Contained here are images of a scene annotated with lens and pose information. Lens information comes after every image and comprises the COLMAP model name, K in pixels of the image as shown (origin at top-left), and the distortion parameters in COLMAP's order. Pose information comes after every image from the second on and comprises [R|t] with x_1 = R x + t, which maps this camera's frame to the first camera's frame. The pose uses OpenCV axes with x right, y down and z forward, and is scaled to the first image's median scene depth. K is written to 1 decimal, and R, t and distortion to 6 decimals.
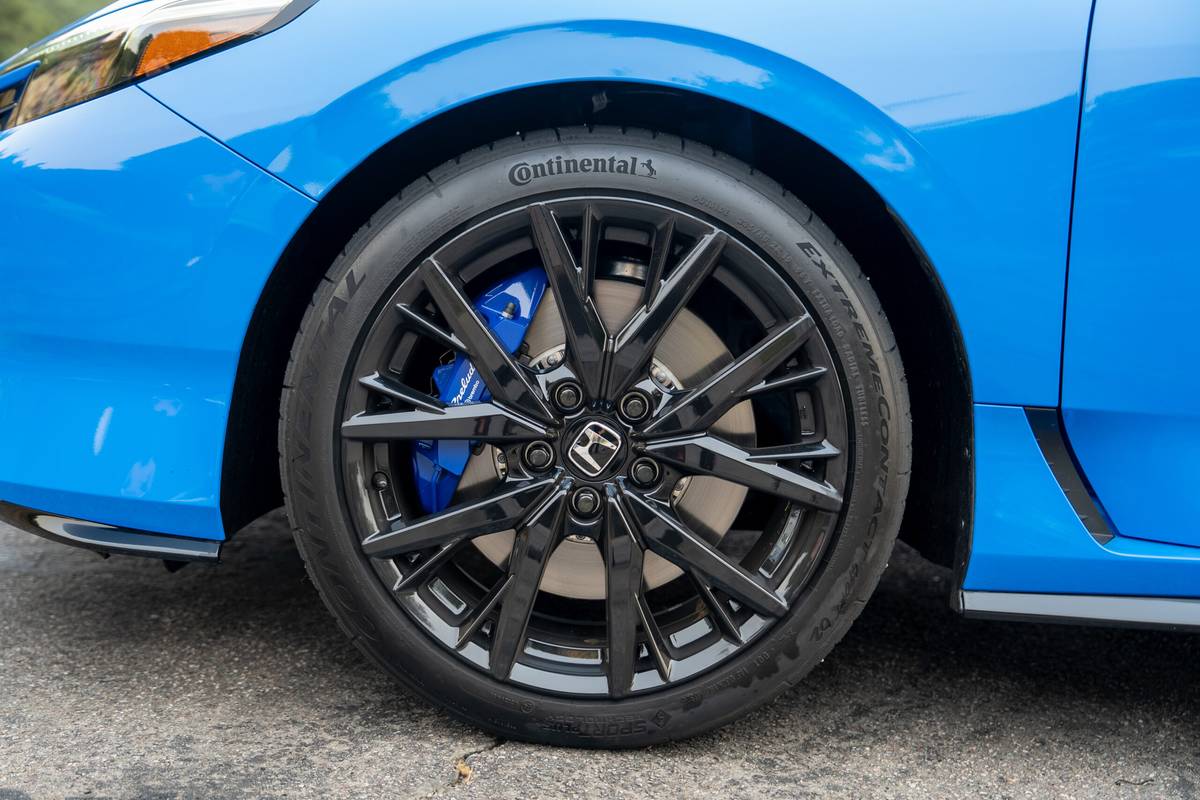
lens RADIAL K [[1466.4, 0, 605.4], [0, 1466.4, 396.2], [0, 0, 1]] dist [-0.008860, 0.000000]
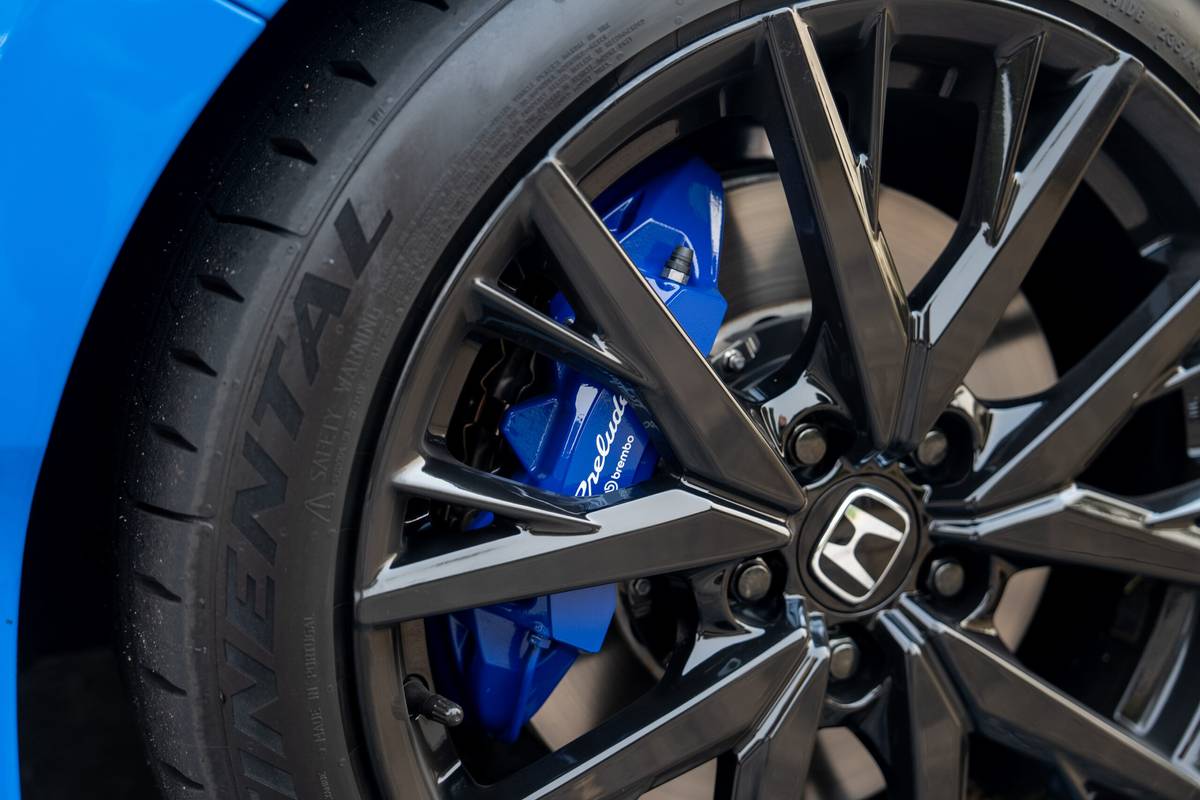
lens RADIAL K [[1602.7, 0, 597.8], [0, 1602.7, 406.4], [0, 0, 1]] dist [-0.057526, 0.000000]
pose [[0.932331, -0.120664, 0.340880, -0.255455], [0.085225, 0.989451, 0.117147, -0.074907], [-0.351420, -0.080169, 0.932779, 0.569530]]
